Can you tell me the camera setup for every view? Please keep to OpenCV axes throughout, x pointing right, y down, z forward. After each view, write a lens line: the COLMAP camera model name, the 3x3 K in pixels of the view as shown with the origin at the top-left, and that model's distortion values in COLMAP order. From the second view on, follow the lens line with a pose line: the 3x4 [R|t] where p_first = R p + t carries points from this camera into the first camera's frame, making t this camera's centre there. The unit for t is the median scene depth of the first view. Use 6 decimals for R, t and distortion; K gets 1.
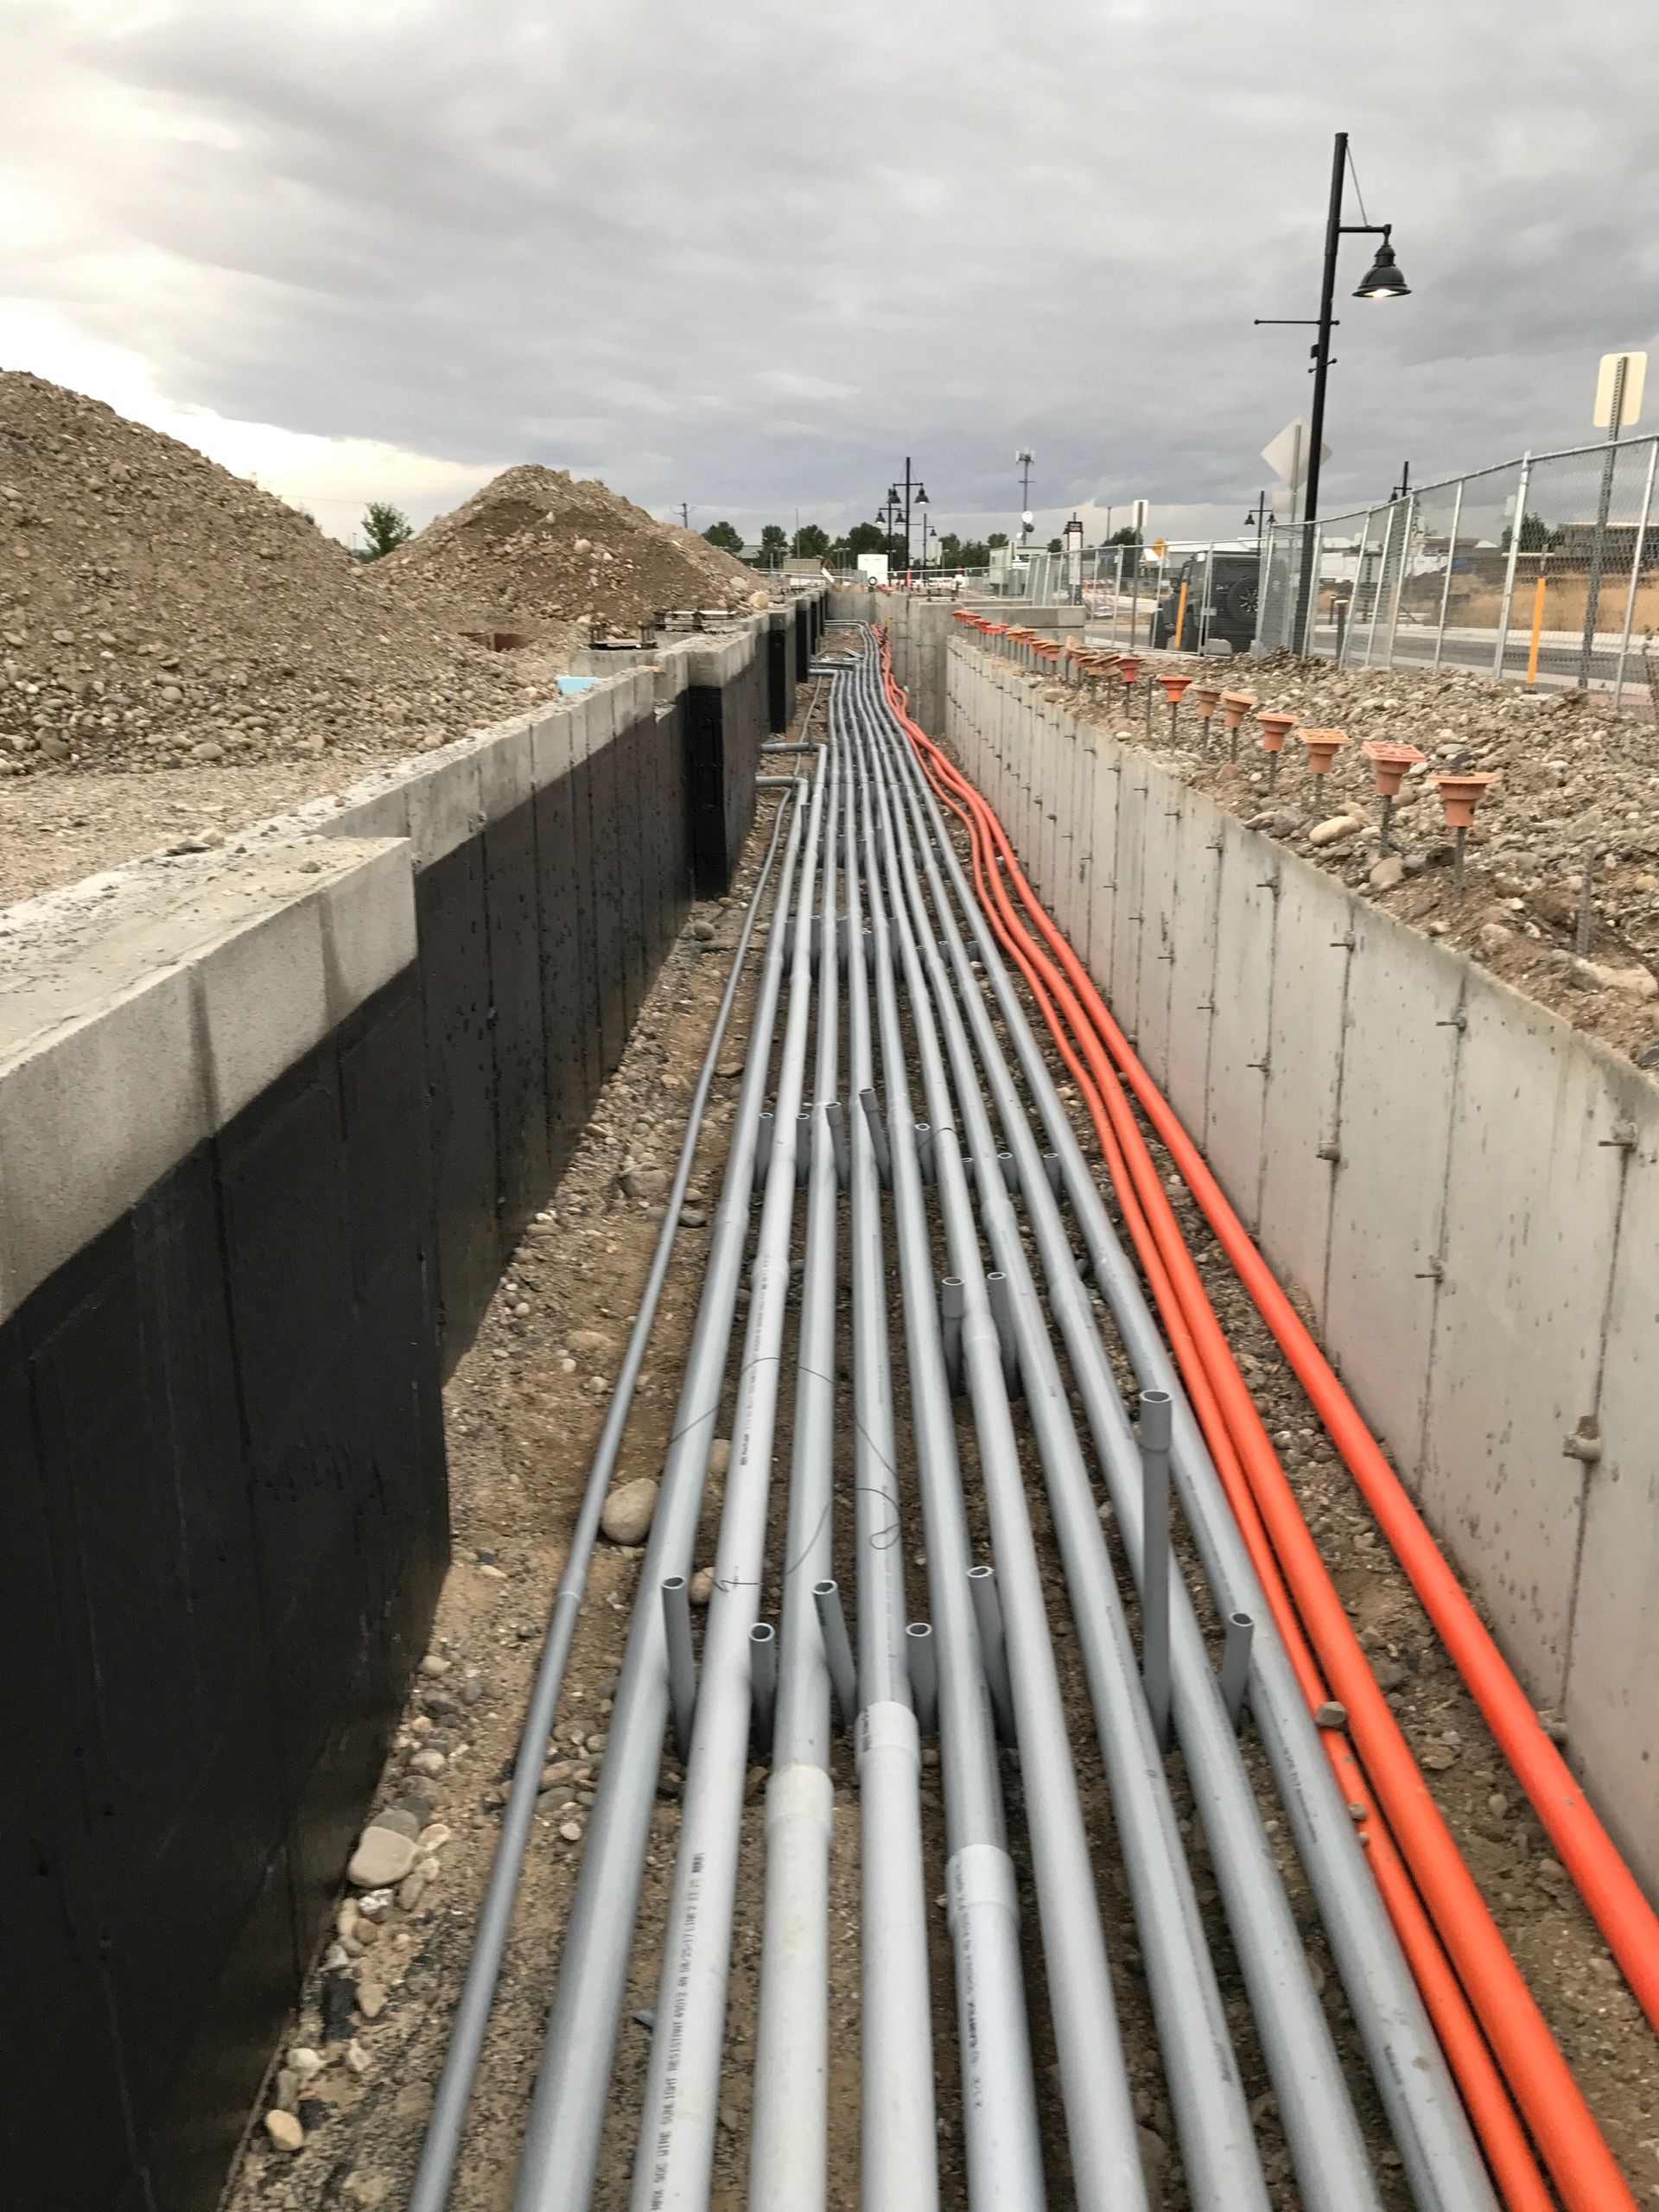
lens RADIAL K [[1798.4, 0, 828.6], [0, 1798.4, 1113.4], [0, 0, 1]] dist [0.045177, -0.011084]
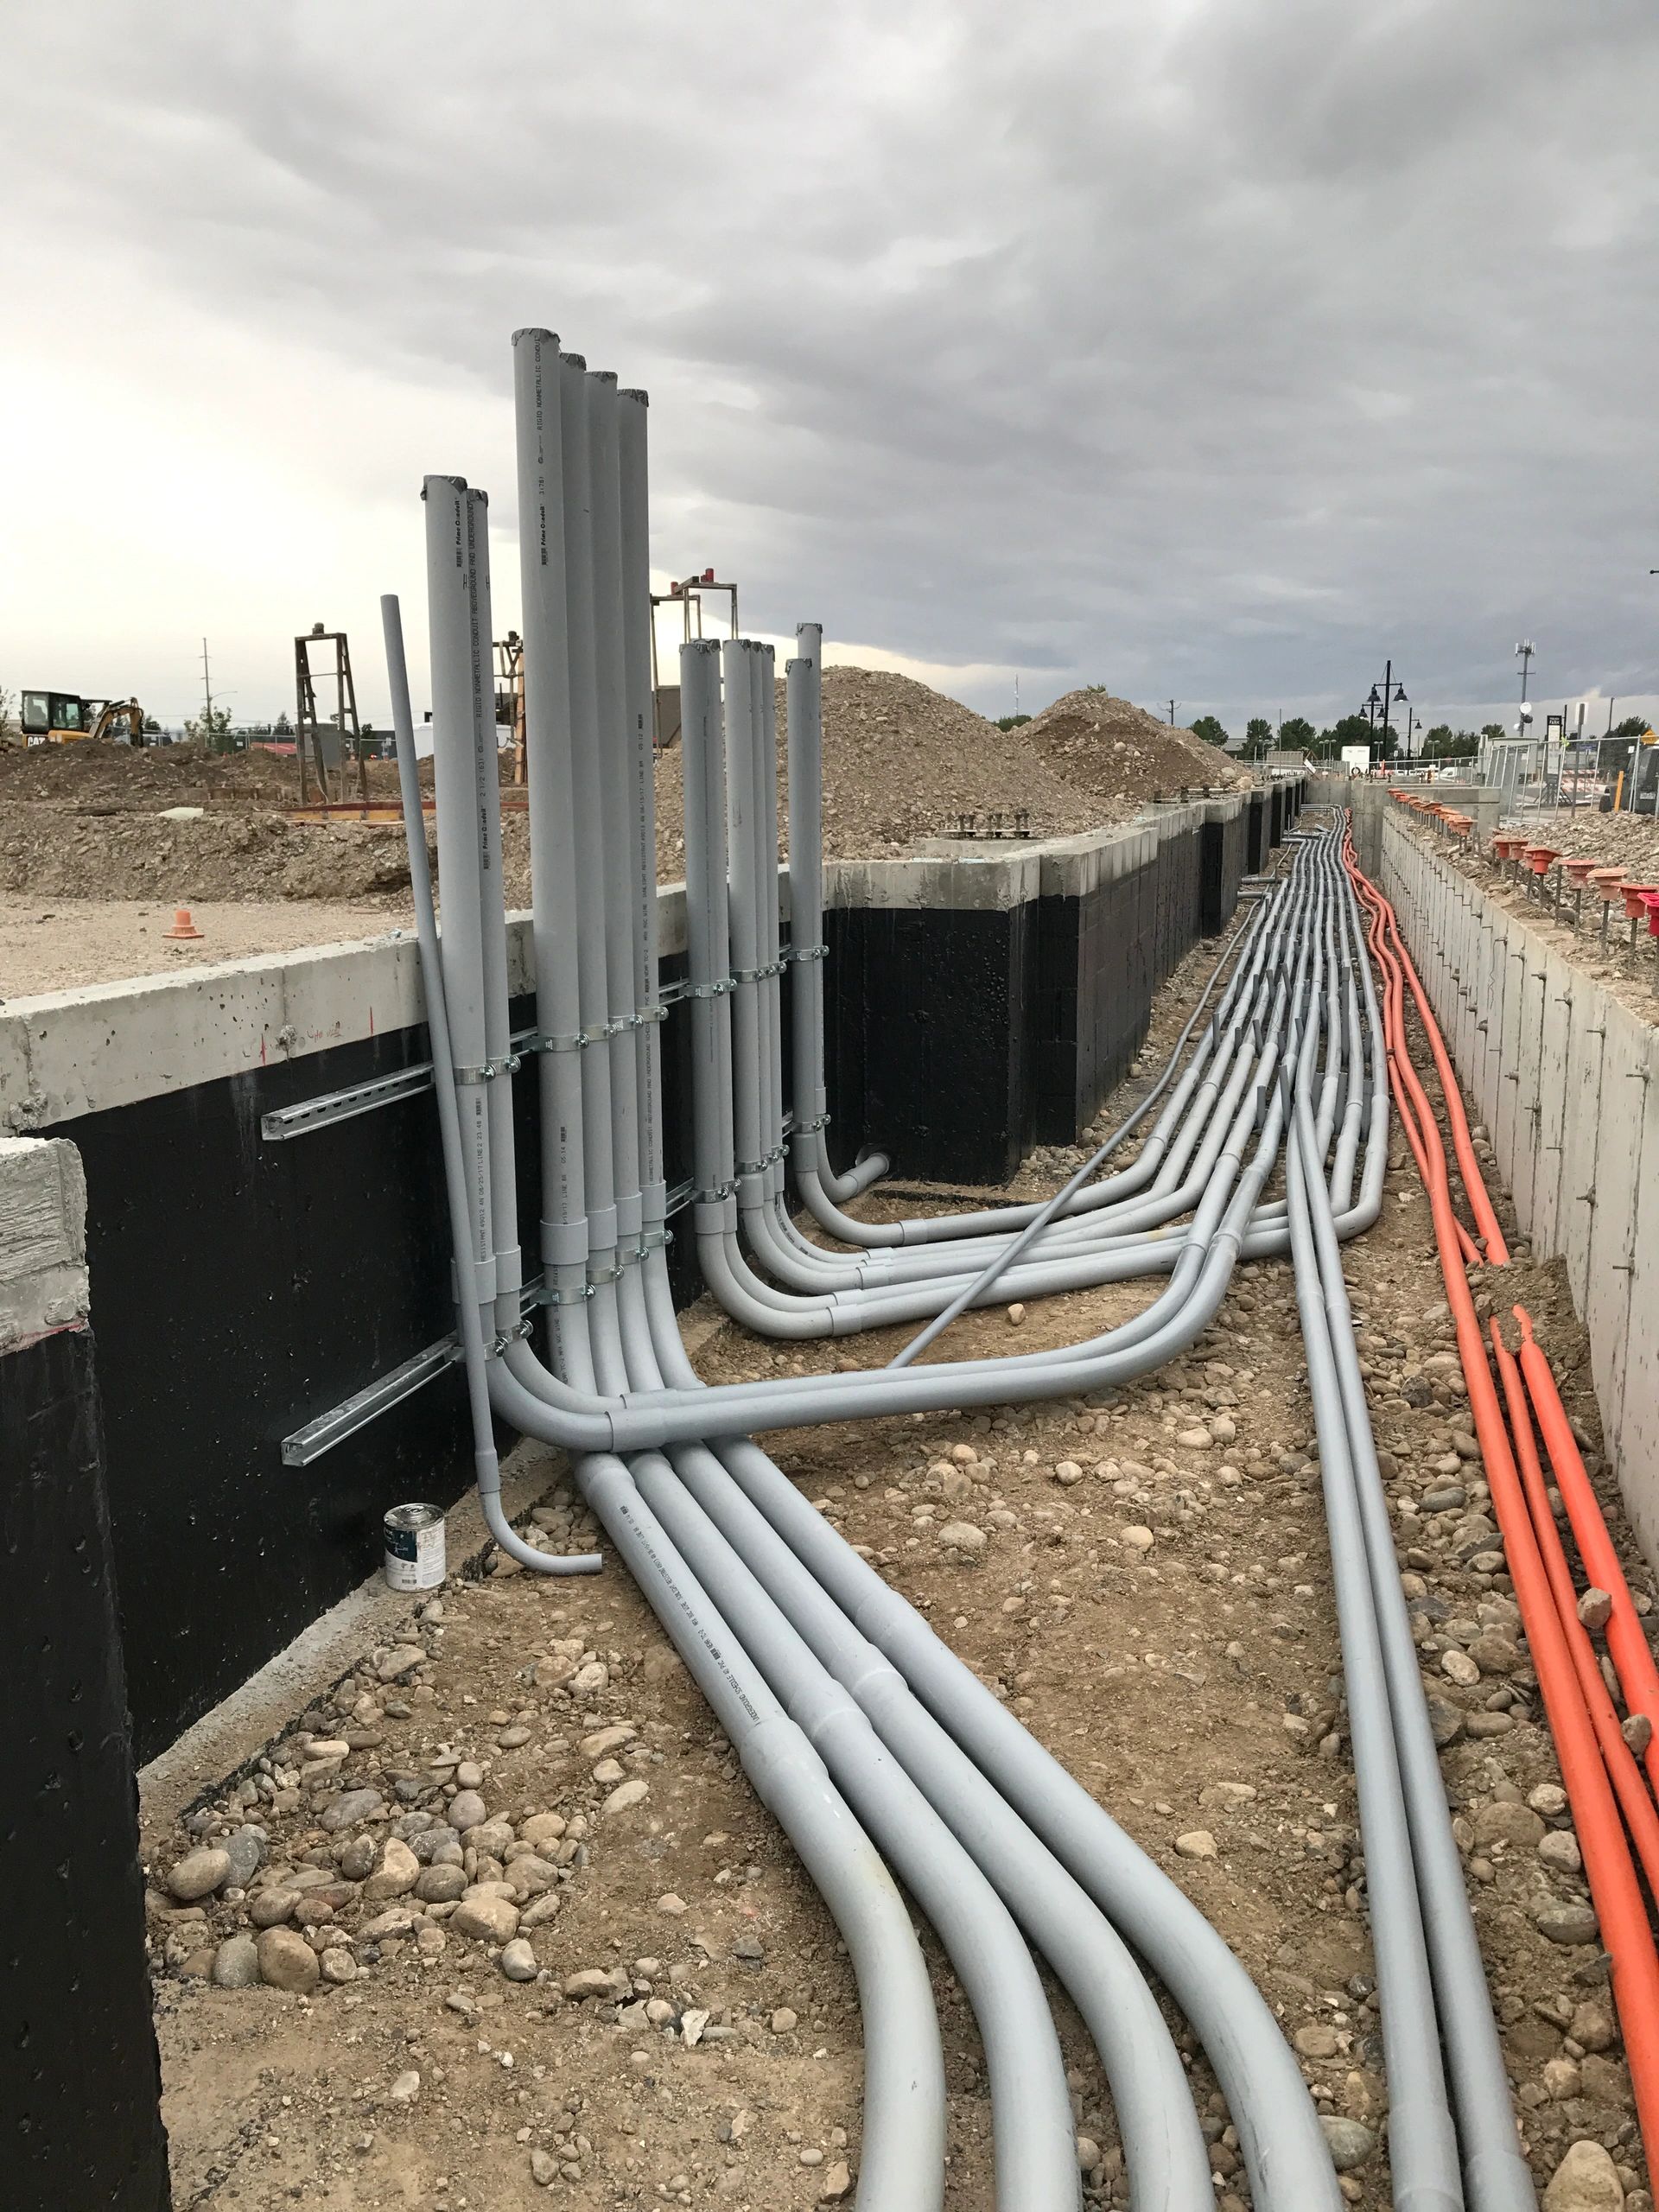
lens RADIAL K [[1798.4, 0, 825.1], [0, 1798.4, 1097.3], [0, 0, 1]] dist [0.045177, -0.011084]
pose [[0.966357, 0.044177, -0.253384, 0.006266], [-0.071416, 0.992489, -0.099328, 0.059619], [0.247093, 0.114082, 0.962253, -0.198176]]
